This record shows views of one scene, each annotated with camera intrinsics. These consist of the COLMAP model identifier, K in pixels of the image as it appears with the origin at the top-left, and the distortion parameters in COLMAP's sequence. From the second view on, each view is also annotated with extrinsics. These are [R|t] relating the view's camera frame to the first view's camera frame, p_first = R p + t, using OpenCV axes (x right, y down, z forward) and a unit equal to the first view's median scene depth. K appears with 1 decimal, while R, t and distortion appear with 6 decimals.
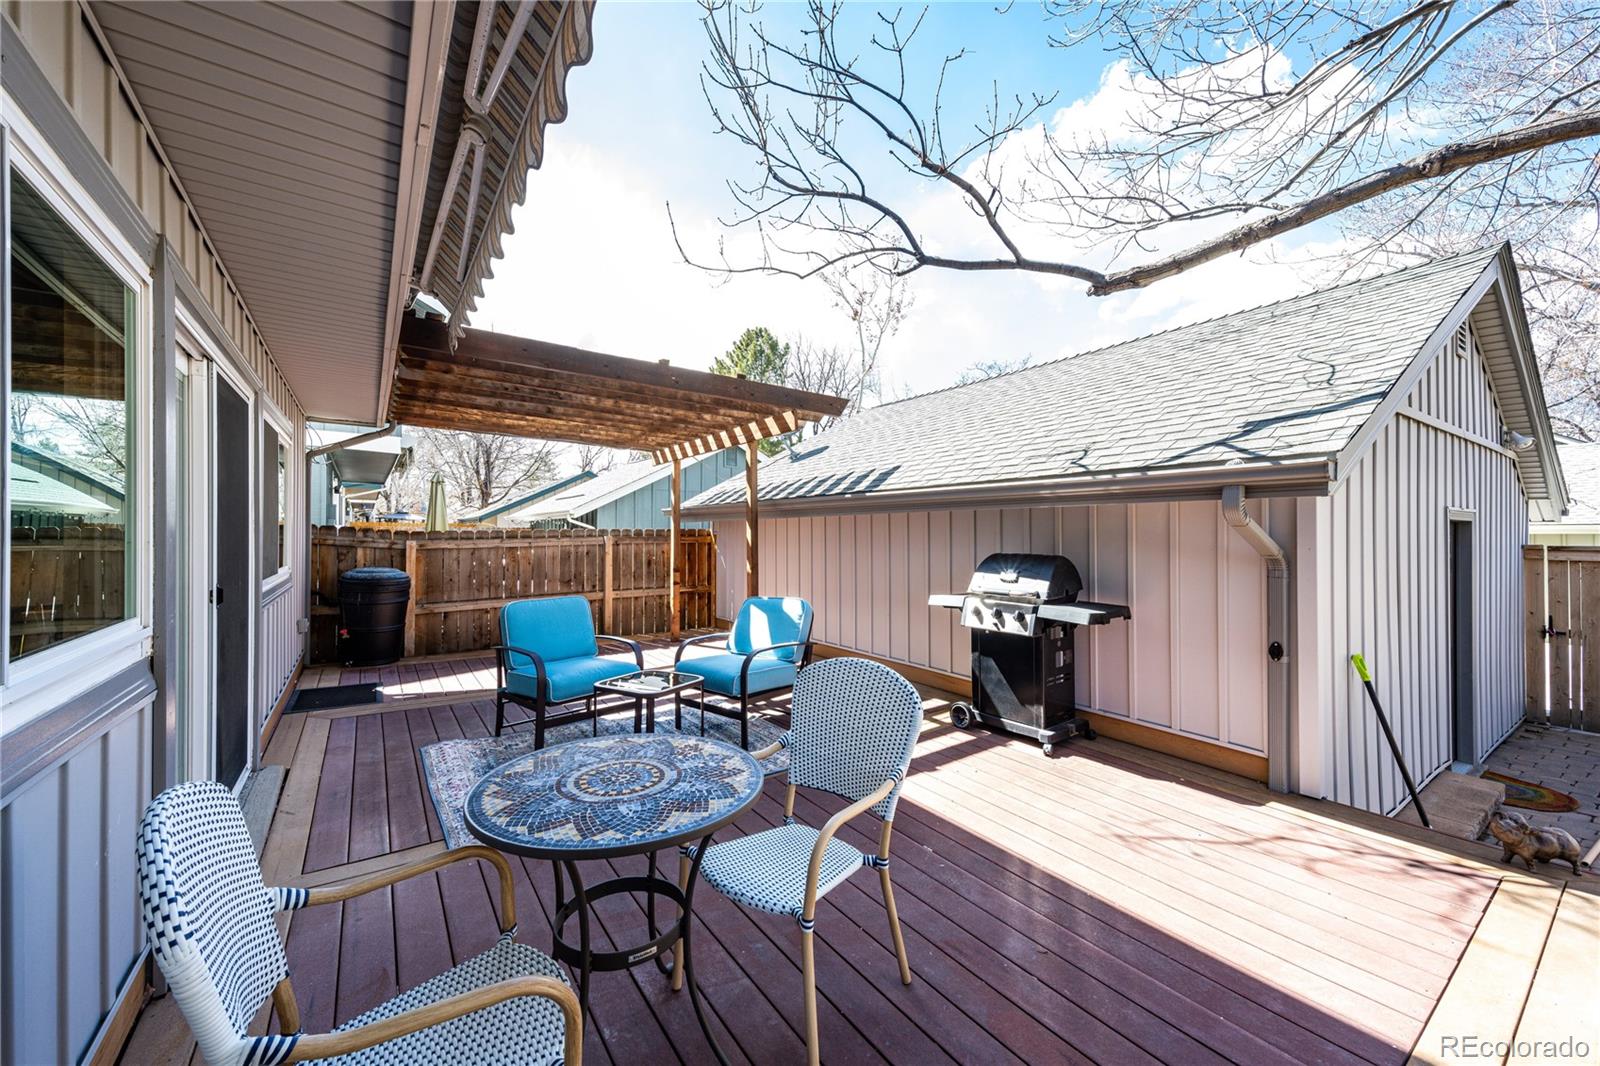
lens RADIAL K [[602.8, 0, 783.8], [0, 602.8, 527.2], [0, 0, 1]] dist [0.031086, 0.000016]
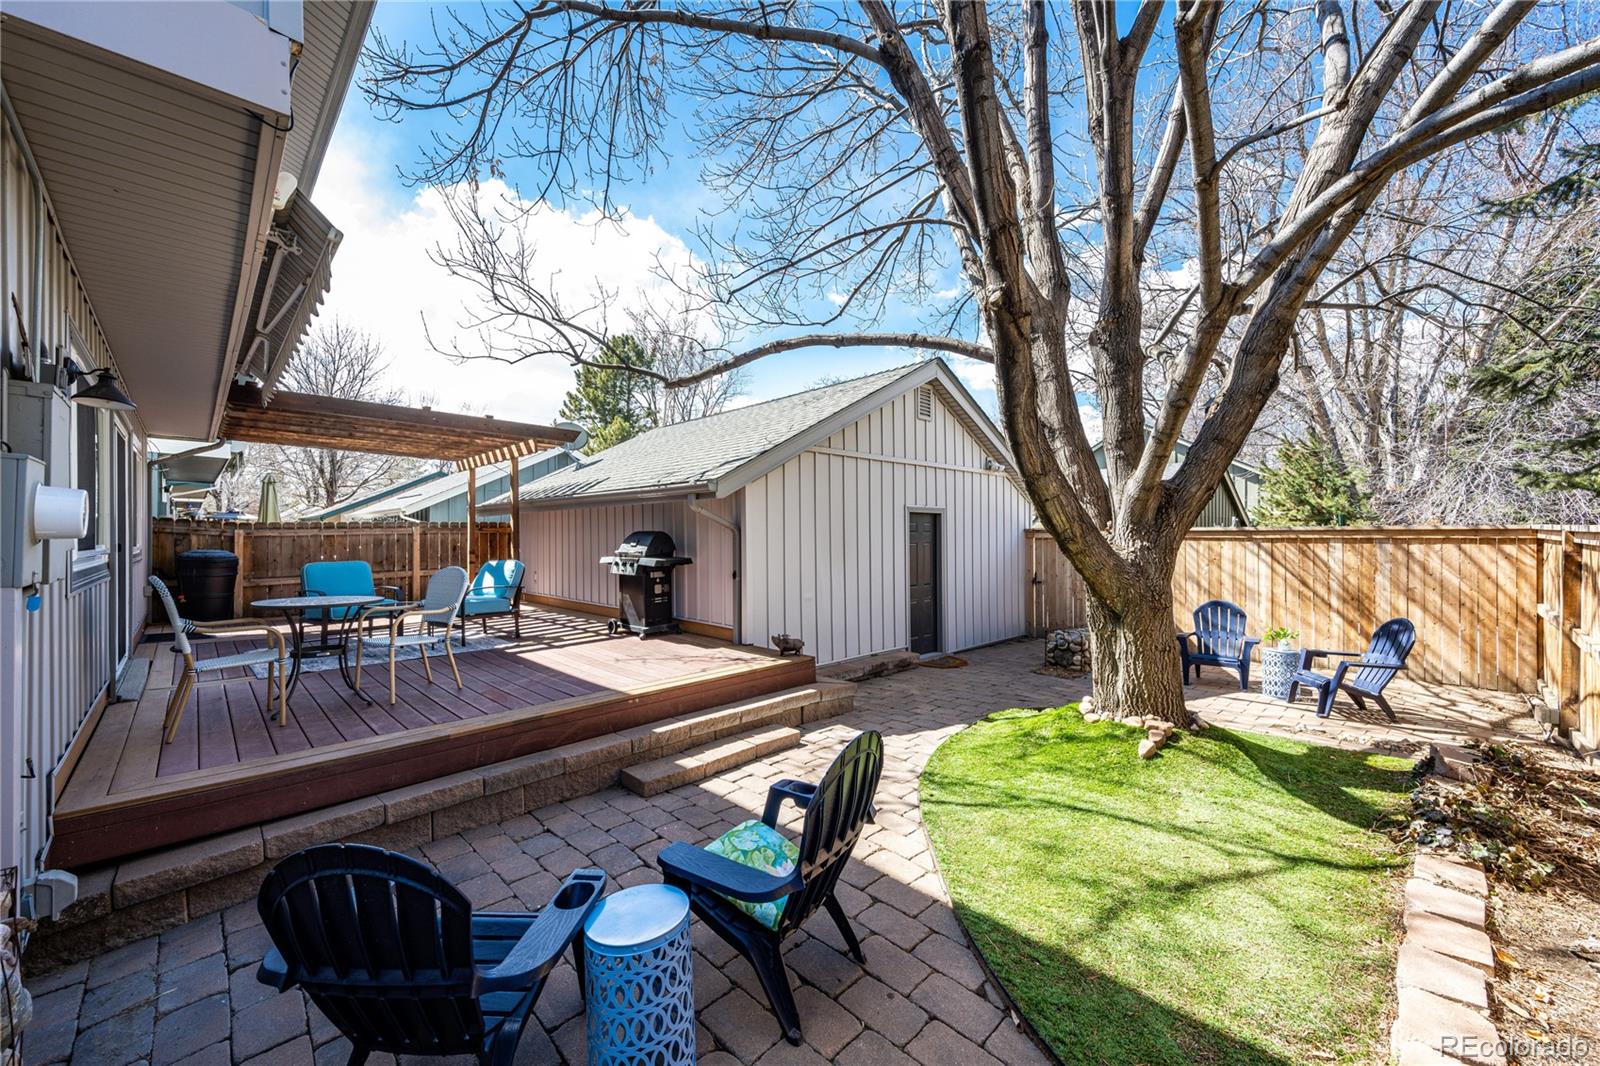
lens RADIAL K [[626.4, 0, 829.0], [0, 626.4, 530.6], [0, 0, 1]] dist [0.000509, 0.000154]
pose [[0.980520, -0.003878, 0.196381, 0.352600], [0.003593, 0.999992, 0.001806, 0.026061], [-0.196386, -0.001066, 0.980526, -0.546042]]
